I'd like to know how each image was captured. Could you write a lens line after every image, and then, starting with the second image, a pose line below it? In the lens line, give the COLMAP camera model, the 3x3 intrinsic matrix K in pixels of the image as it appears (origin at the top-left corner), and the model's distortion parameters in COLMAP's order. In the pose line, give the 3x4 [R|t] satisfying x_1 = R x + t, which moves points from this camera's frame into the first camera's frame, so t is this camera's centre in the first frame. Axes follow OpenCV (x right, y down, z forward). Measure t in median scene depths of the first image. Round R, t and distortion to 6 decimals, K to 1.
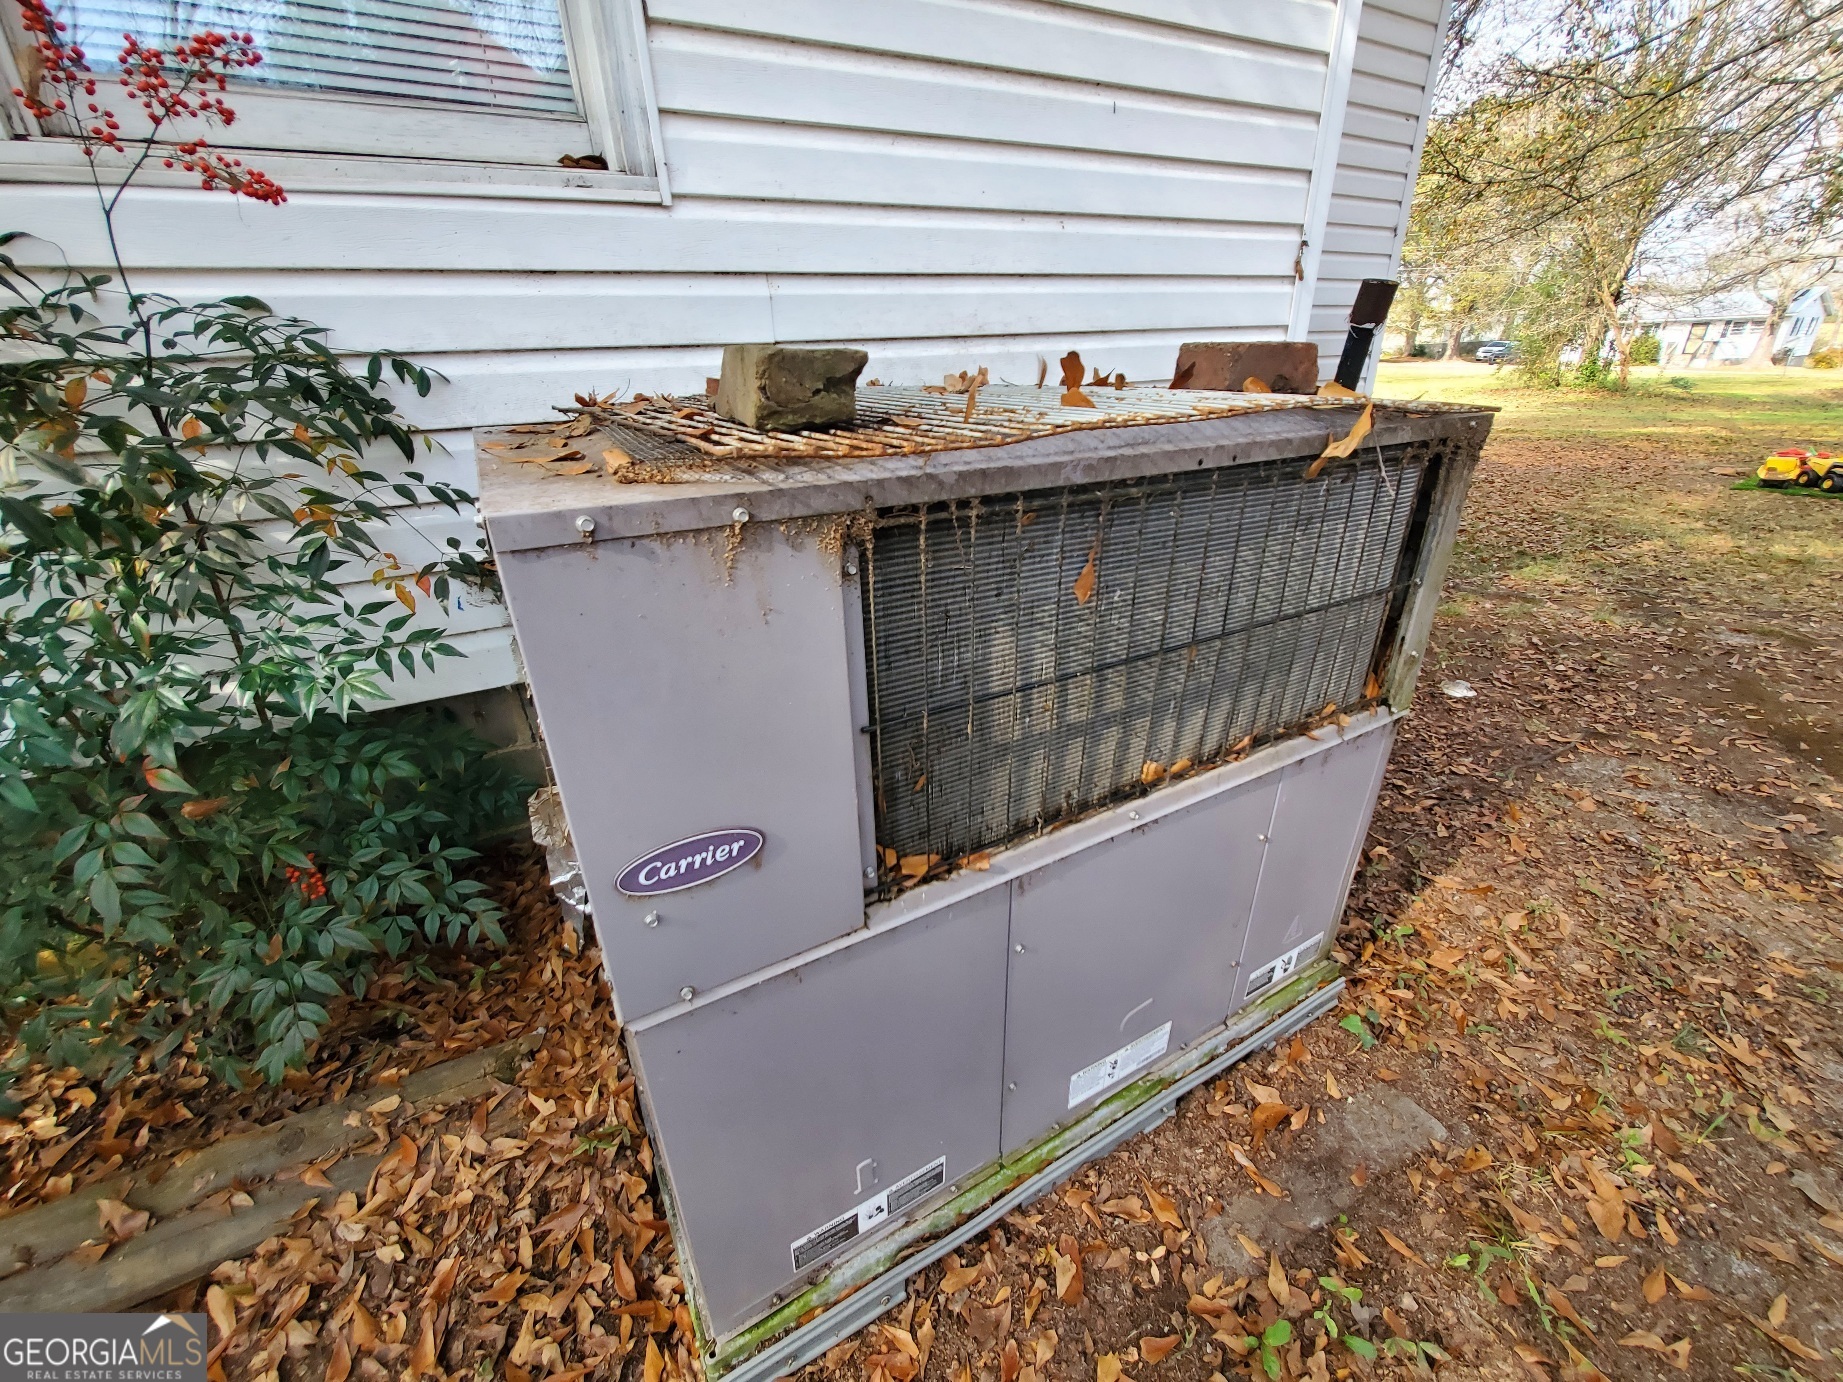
lens RADIAL K [[728.0, 0, 918.4], [0, 728.0, 696.3], [0, 0, 1]] dist [-0.002176, -0.000706]
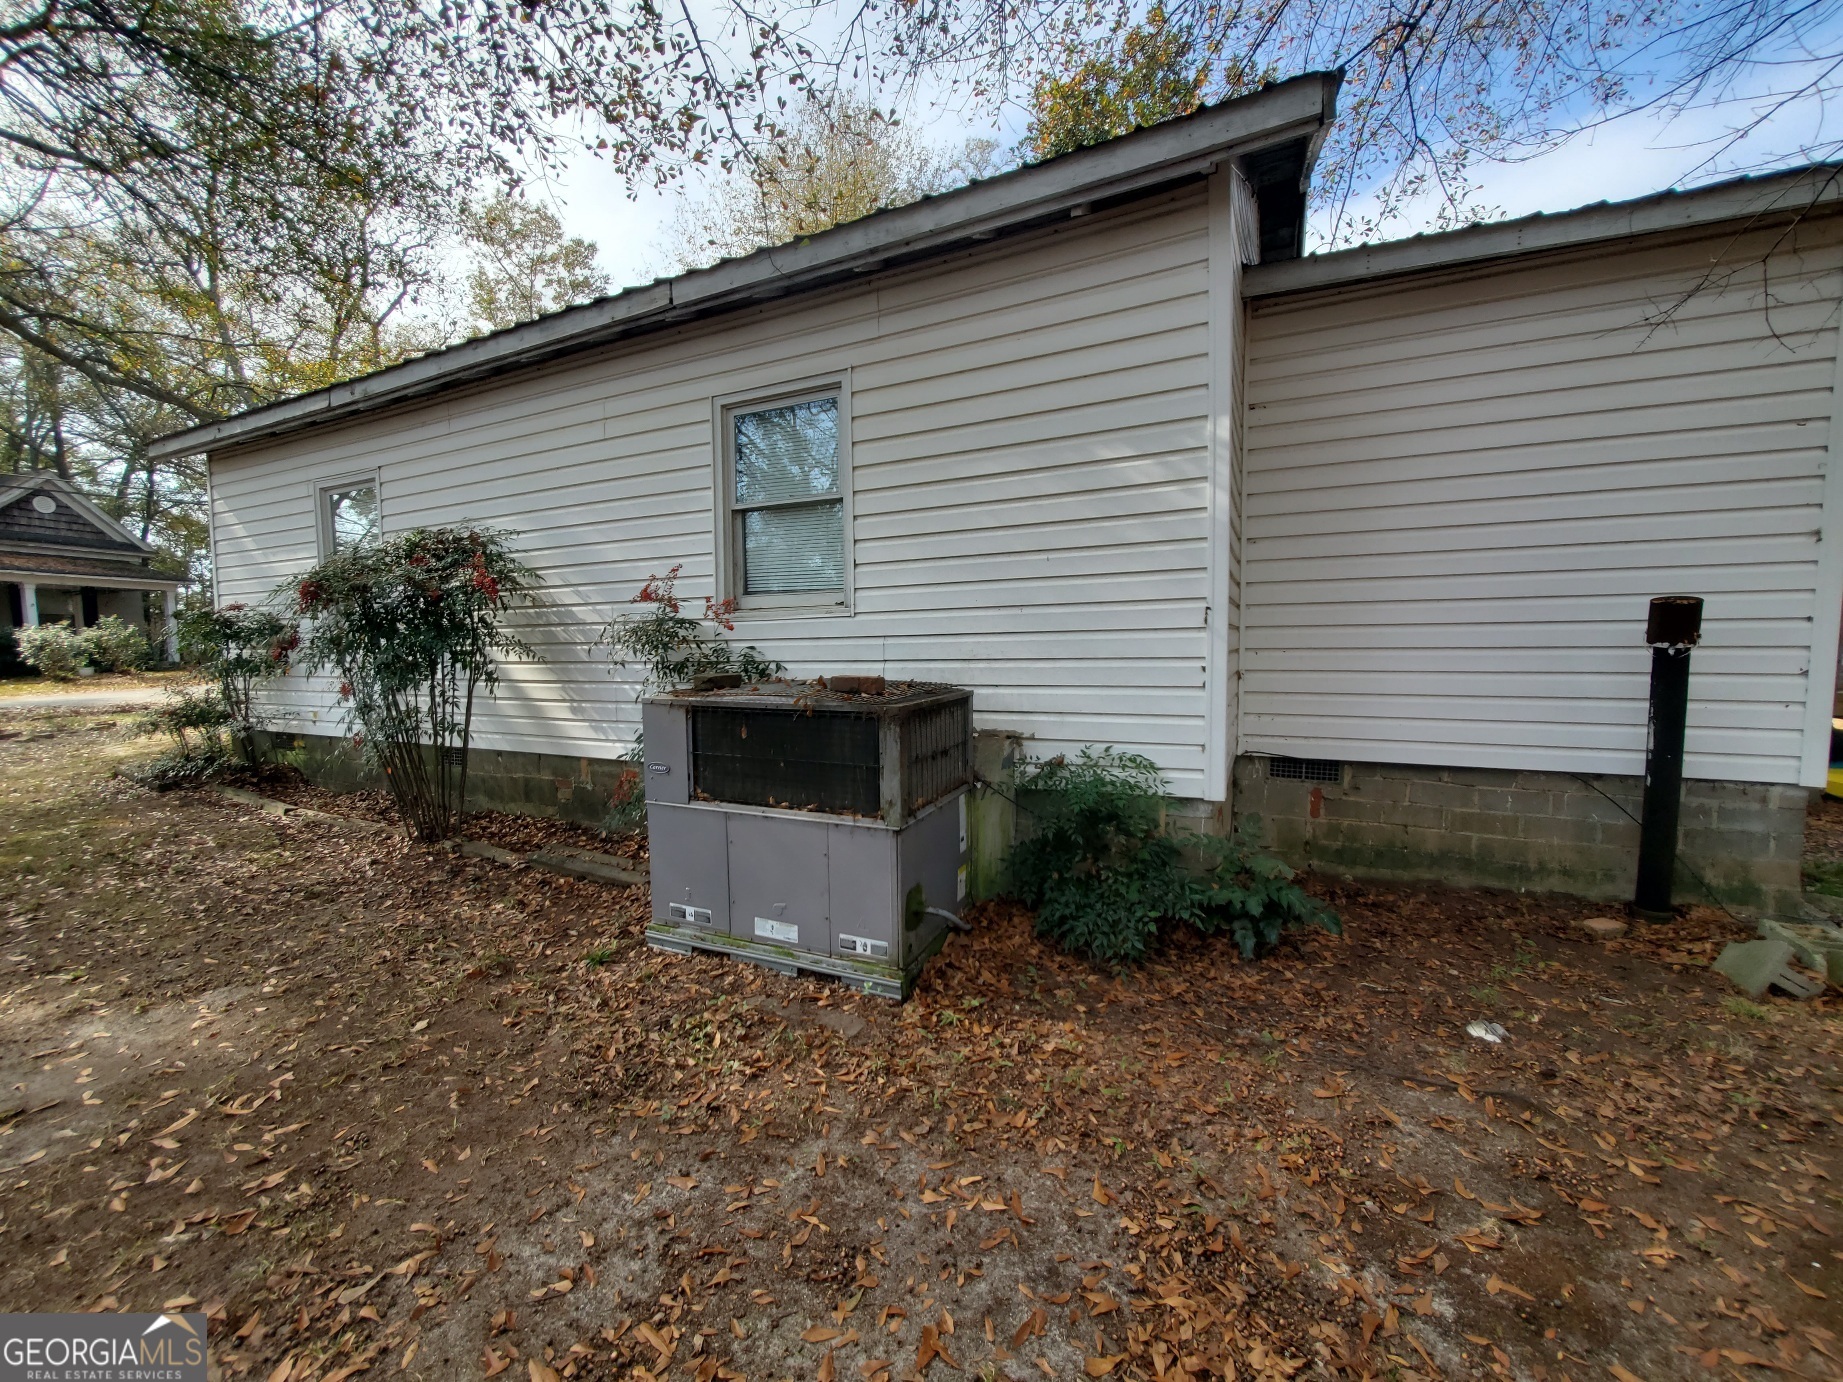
lens RADIAL K [[728.0, 0, 918.6], [0, 728.0, 690.2], [0, 0, 1]] dist [-0.002176, -0.000706]
pose [[0.583318, 0.082362, -0.808057, 2.038058], [-0.346334, 0.925097, -0.155719, -0.046465], [0.734706, 0.370692, 0.568151, -0.315915]]
